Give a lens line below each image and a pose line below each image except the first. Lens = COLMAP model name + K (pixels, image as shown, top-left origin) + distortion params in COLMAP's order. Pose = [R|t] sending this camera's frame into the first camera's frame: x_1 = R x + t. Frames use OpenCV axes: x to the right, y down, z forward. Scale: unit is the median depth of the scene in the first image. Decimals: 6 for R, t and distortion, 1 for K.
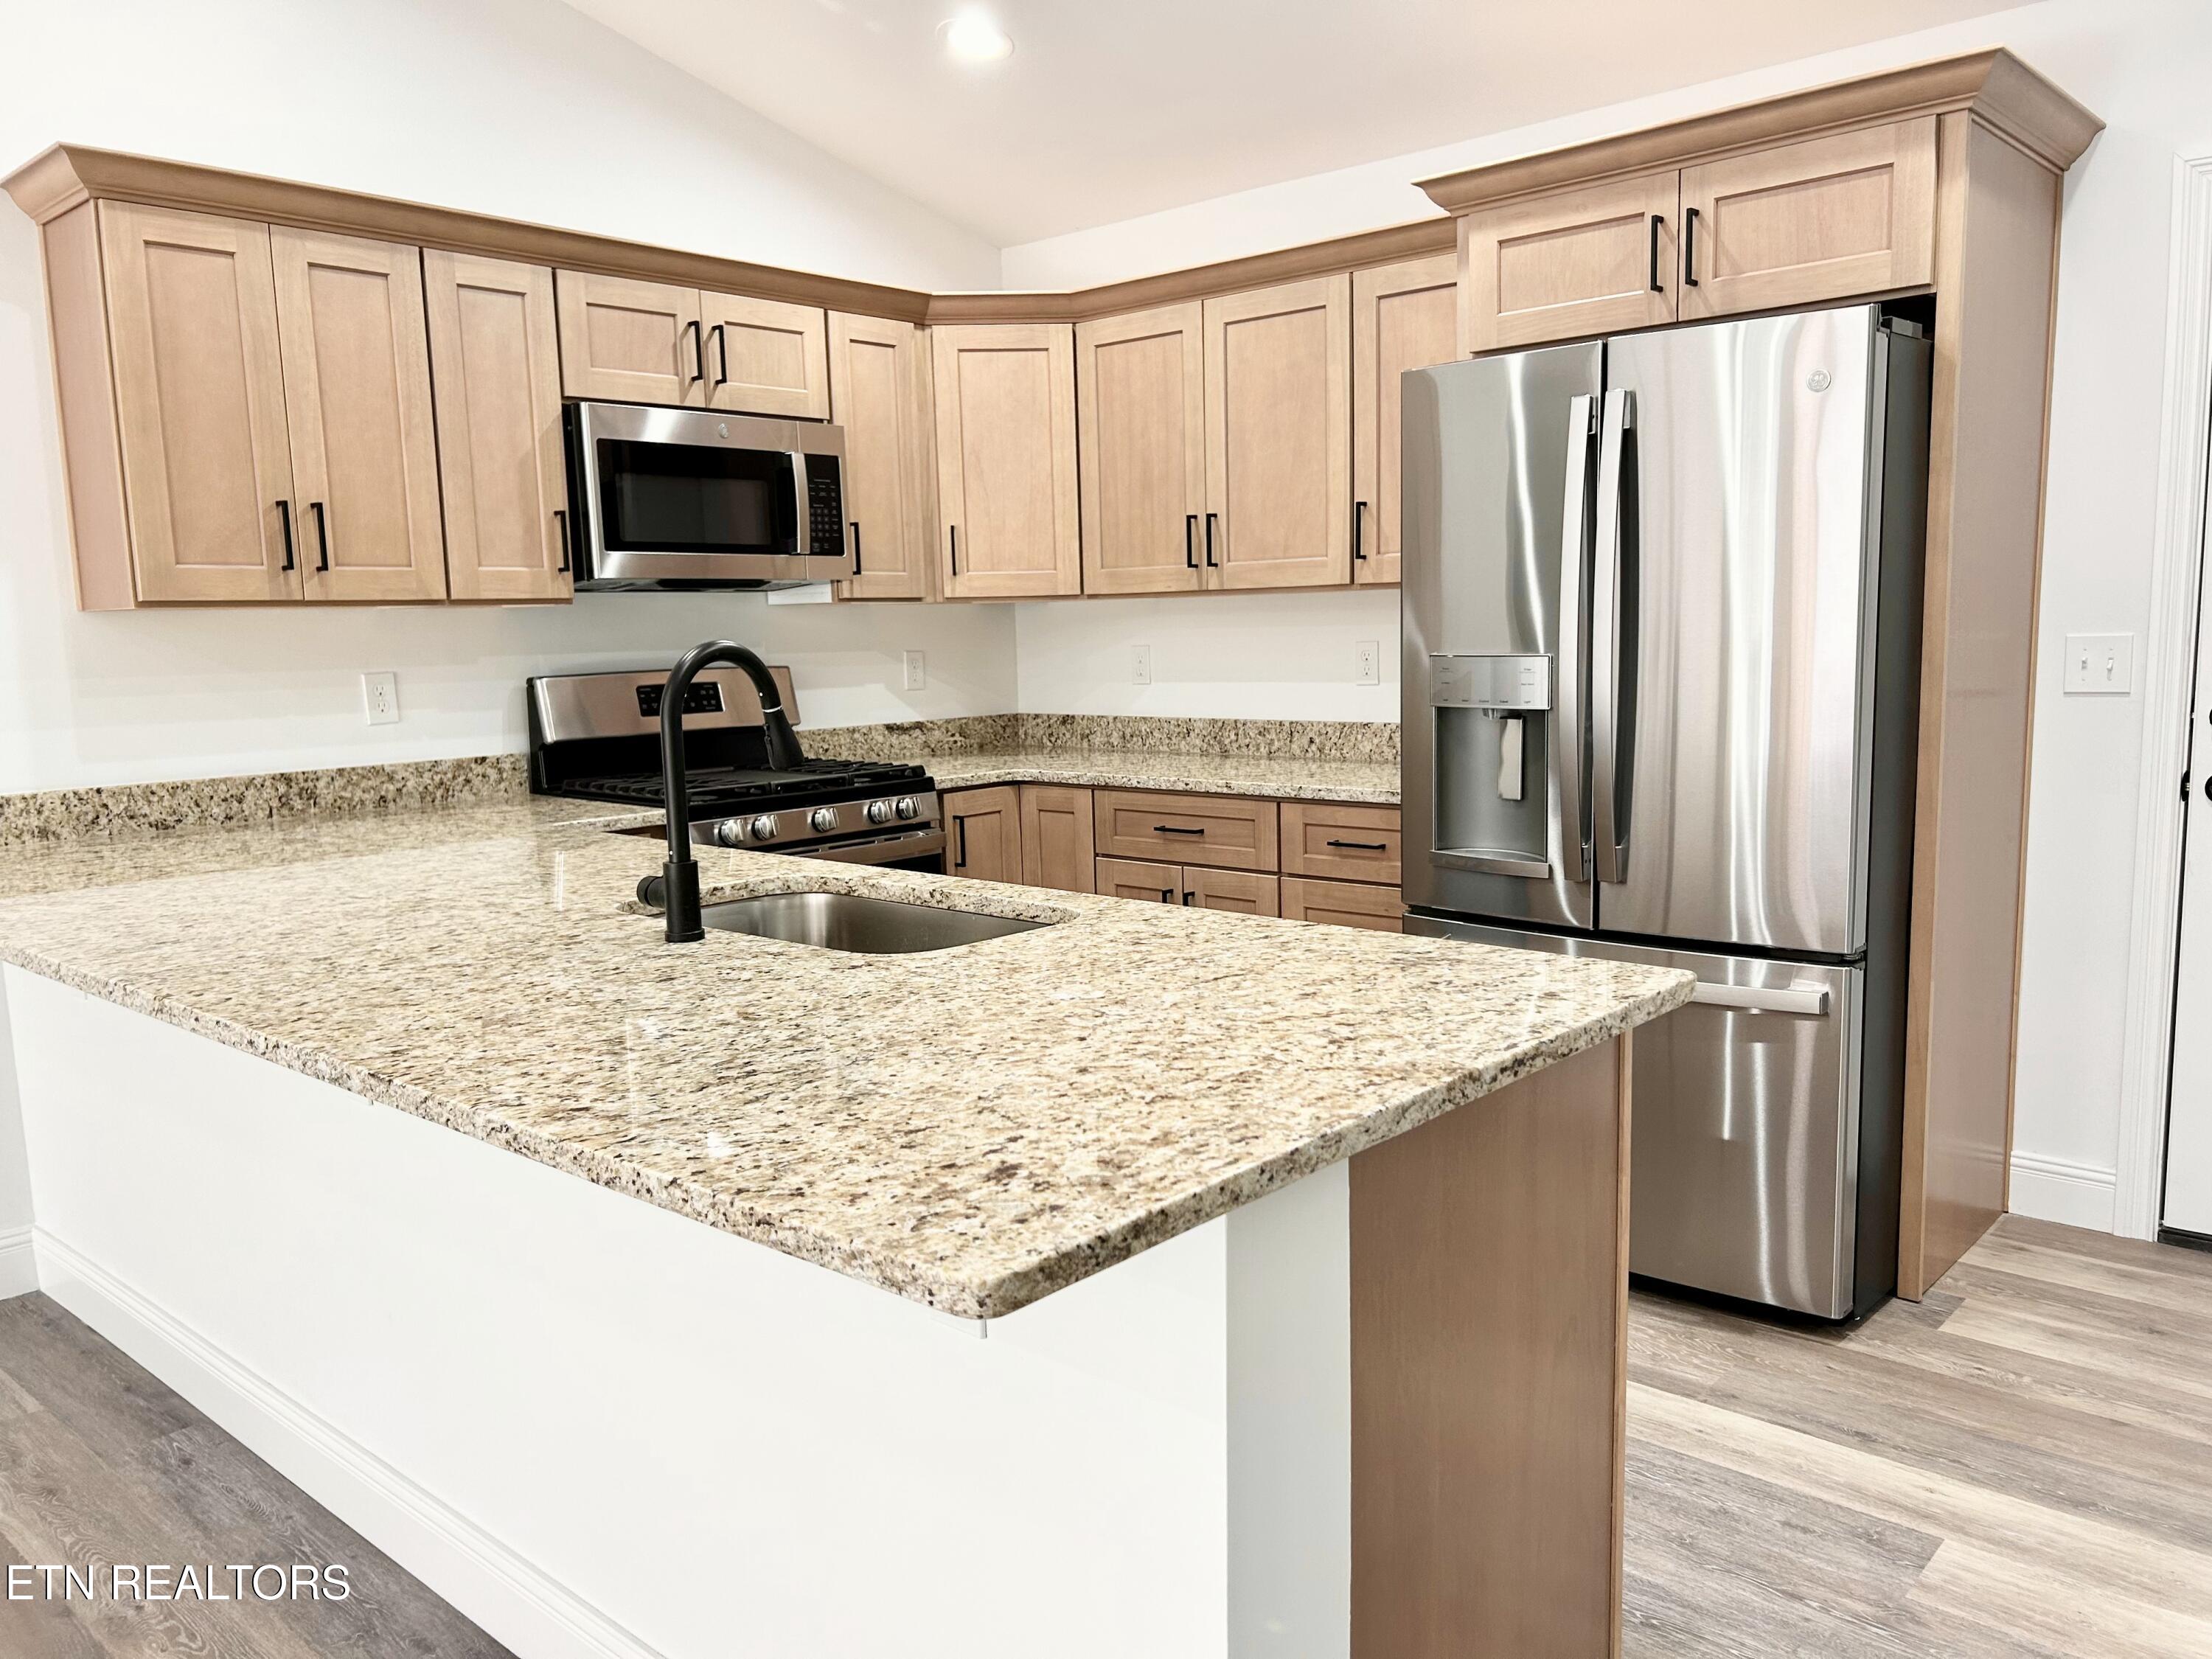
lens RADIAL K [[1666.6, 0, 1102.3], [0, 1666.6, 835.7], [0, 0, 1]] dist [0.037221, 0.001053]
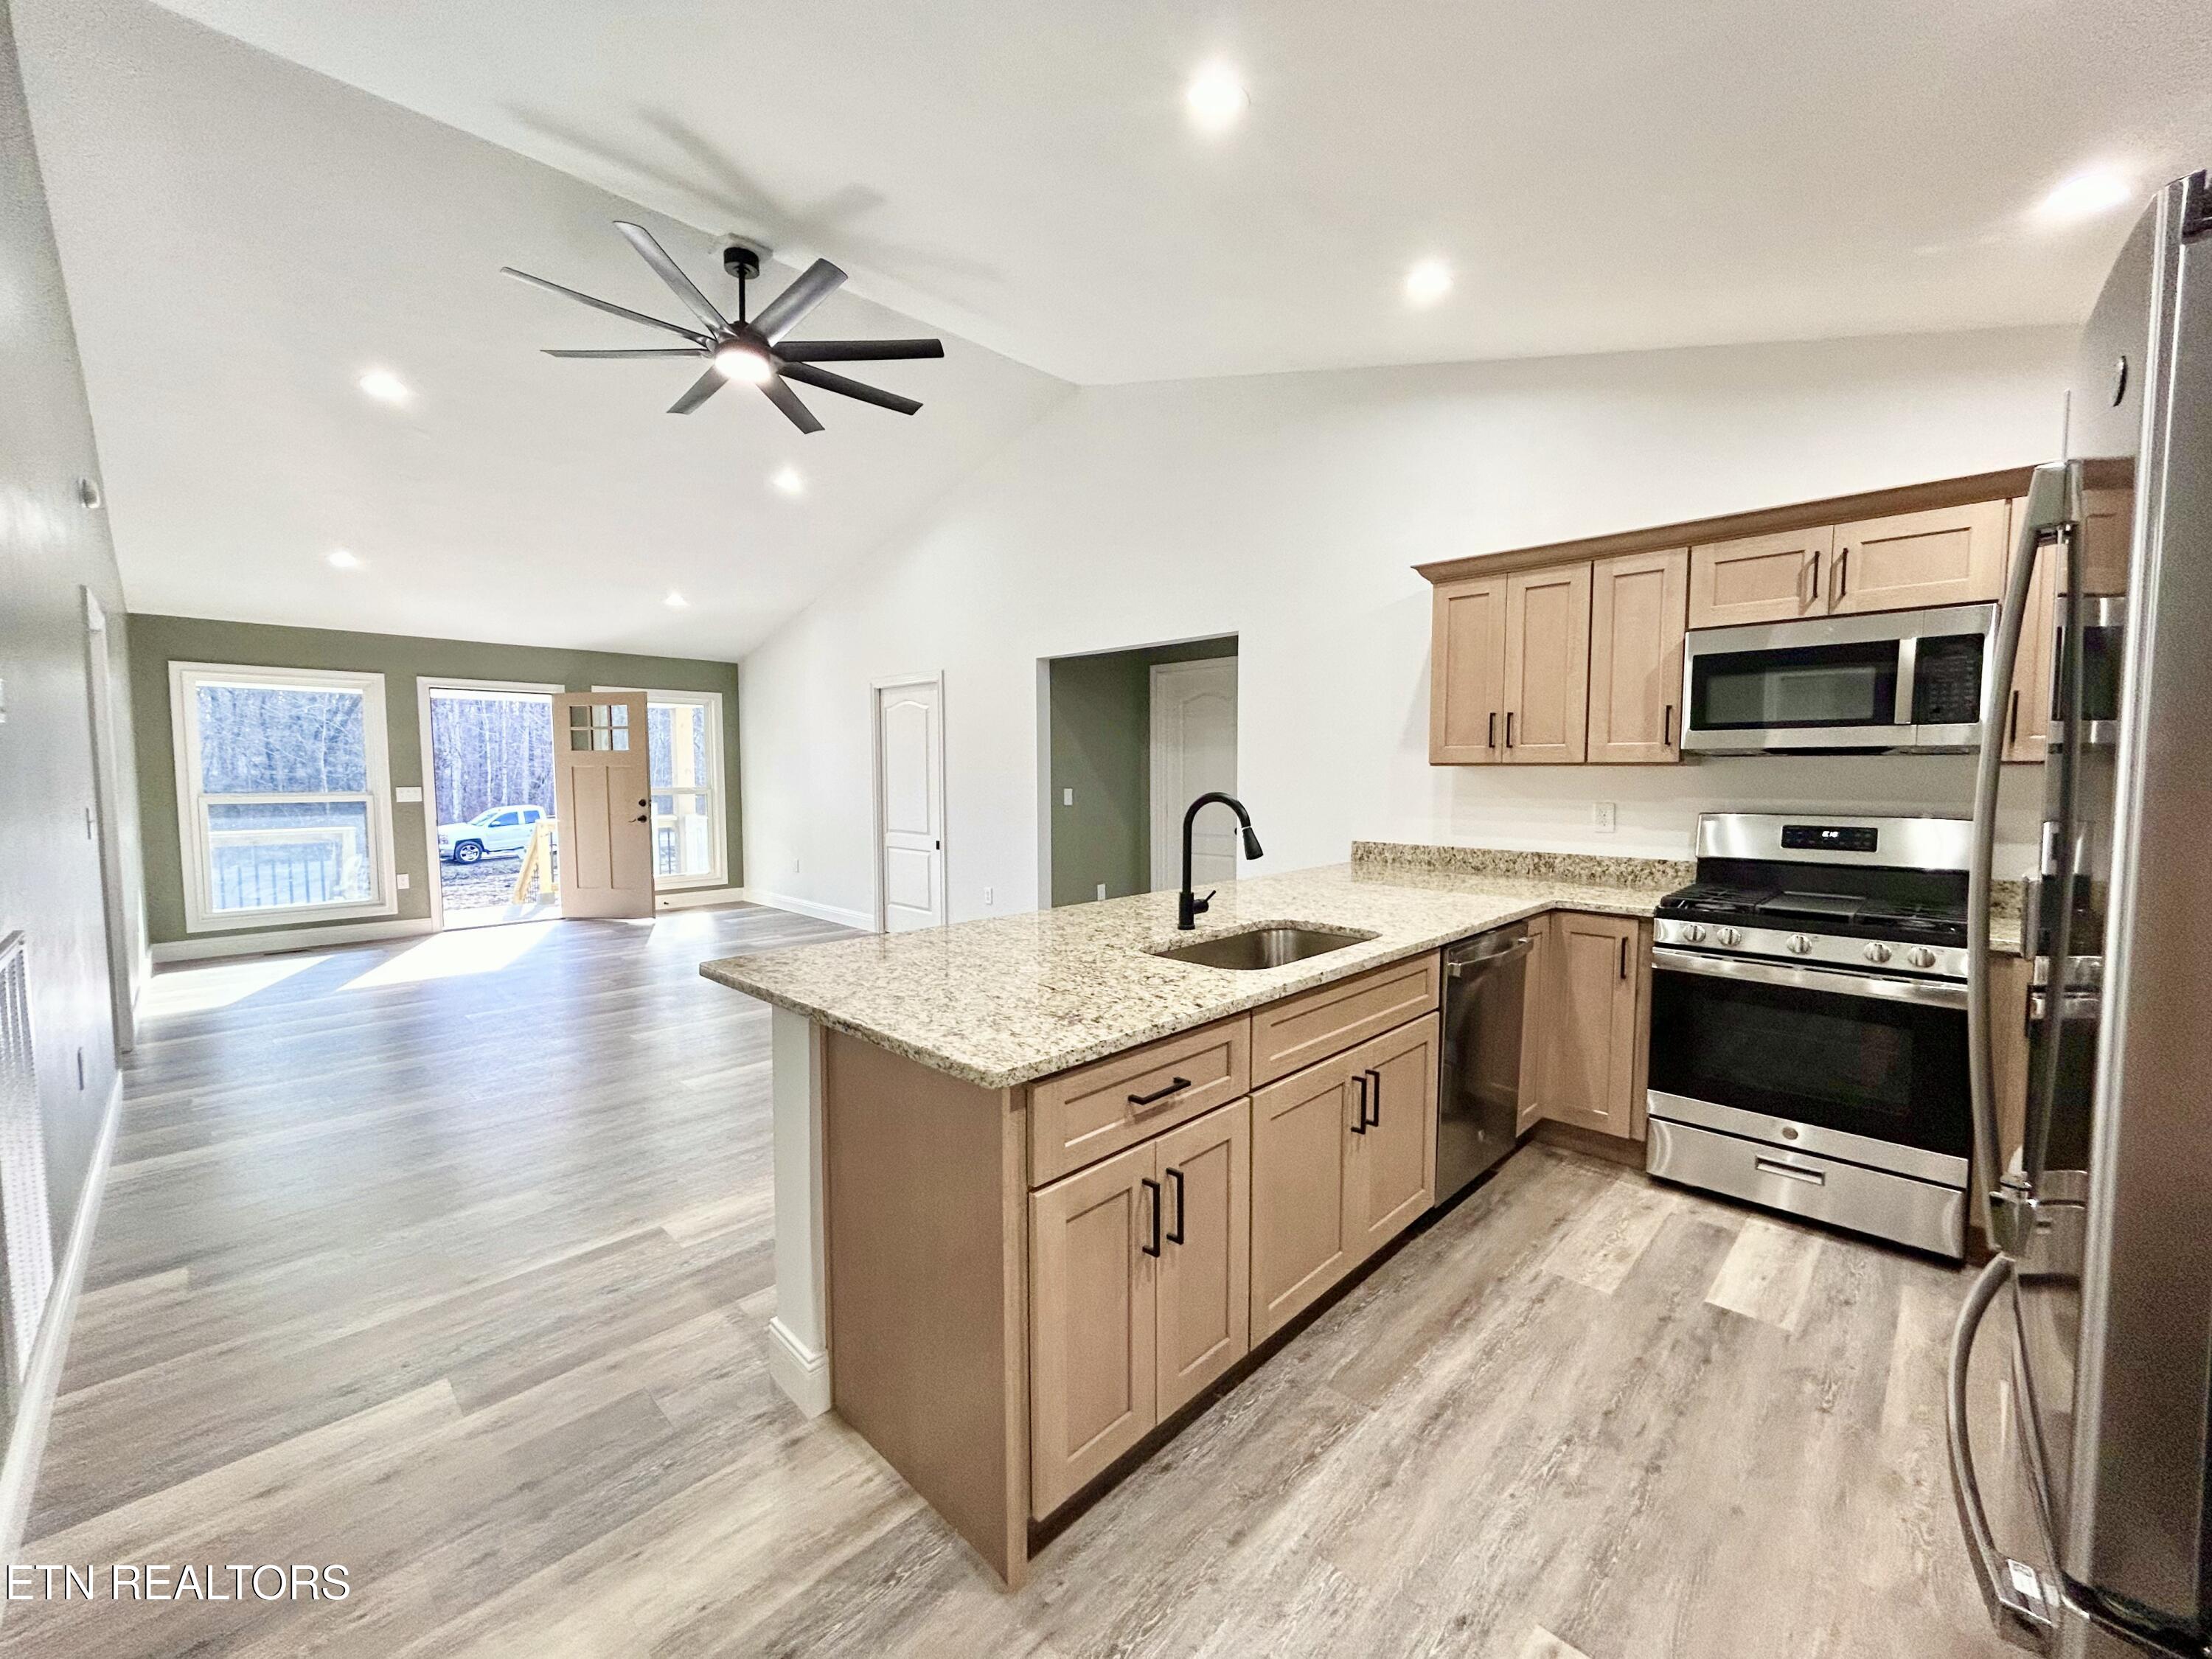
lens RADIAL K [[891.7, 0, 1104.2], [0, 891.7, 825.9], [0, 0, 1]] dist [-0.003970, 0.000401]
pose [[-0.033353, 0.089148, -0.995460, 0.521920], [-0.127136, 0.987544, 0.092698, -0.096747], [0.991324, 0.129651, -0.021603, 0.529908]]
